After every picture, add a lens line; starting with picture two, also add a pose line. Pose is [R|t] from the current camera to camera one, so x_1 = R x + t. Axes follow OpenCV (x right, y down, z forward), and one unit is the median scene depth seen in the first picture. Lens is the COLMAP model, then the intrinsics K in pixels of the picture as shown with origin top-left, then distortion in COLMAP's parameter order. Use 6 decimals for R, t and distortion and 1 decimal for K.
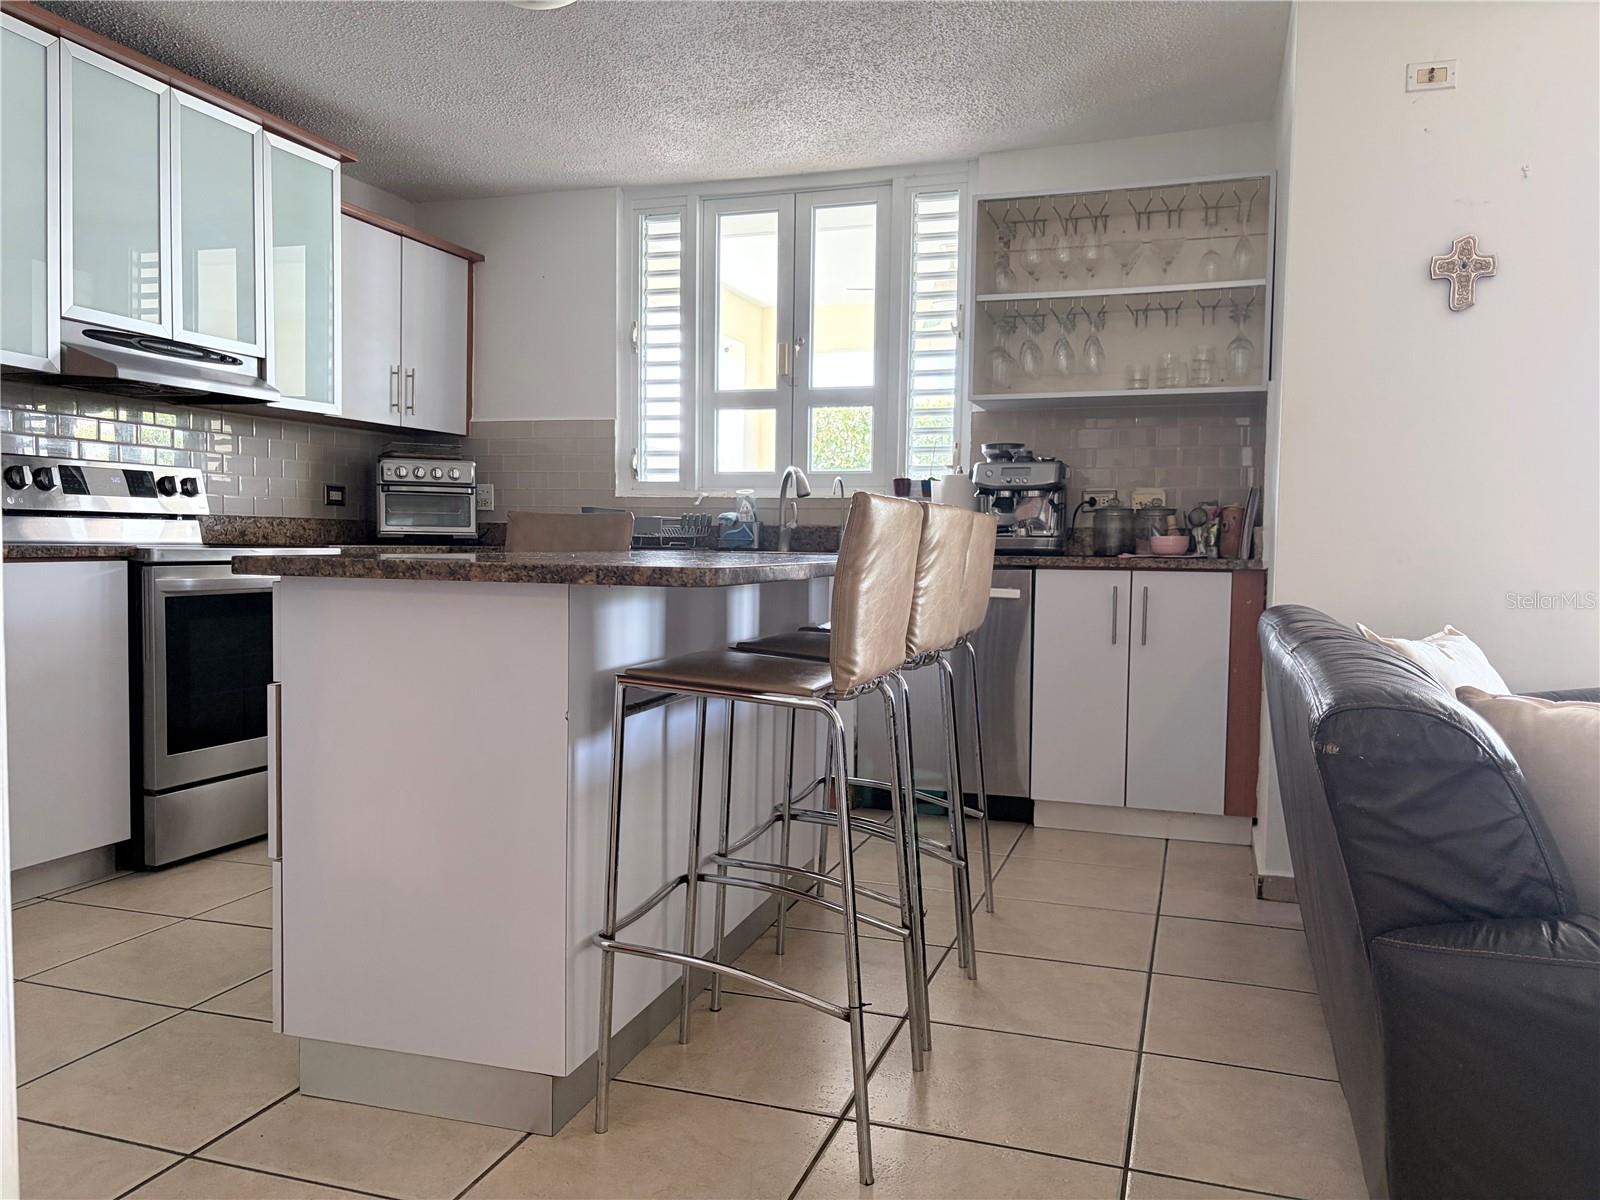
lens RADIAL K [[1221.7, 0, 790.5], [0, 1221.7, 604.1], [0, 0, 1]] dist [0.036704, -0.024677]
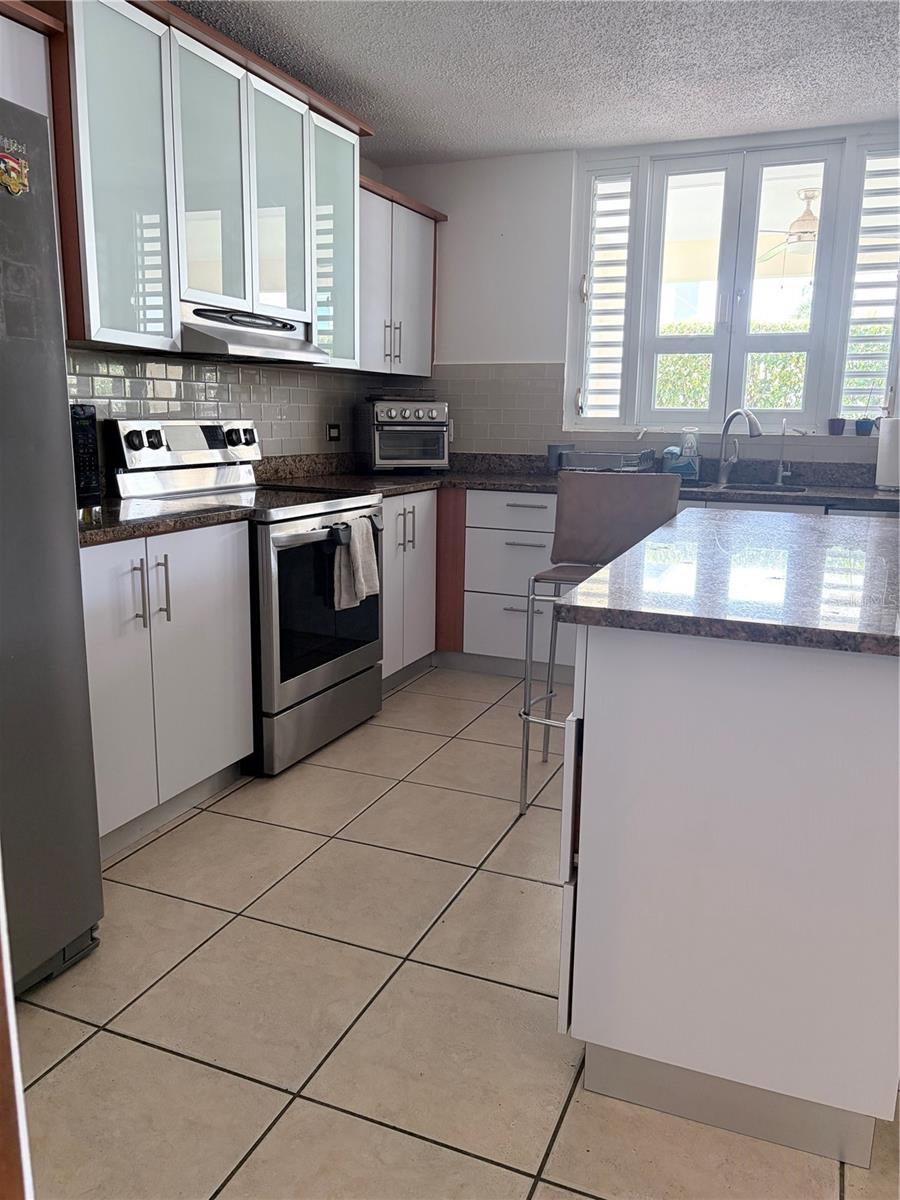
lens RADIAL K [[916.3, 0, 455.4], [0, 916.3, 594.5], [0, 0, 1]] dist [0.036704, -0.024677]
pose [[0.998065, 0.009414, -0.061455, -0.221664], [-0.000597, 0.989877, 0.141929, -0.066717], [0.062169, -0.141618, 0.987967, 0.120915]]
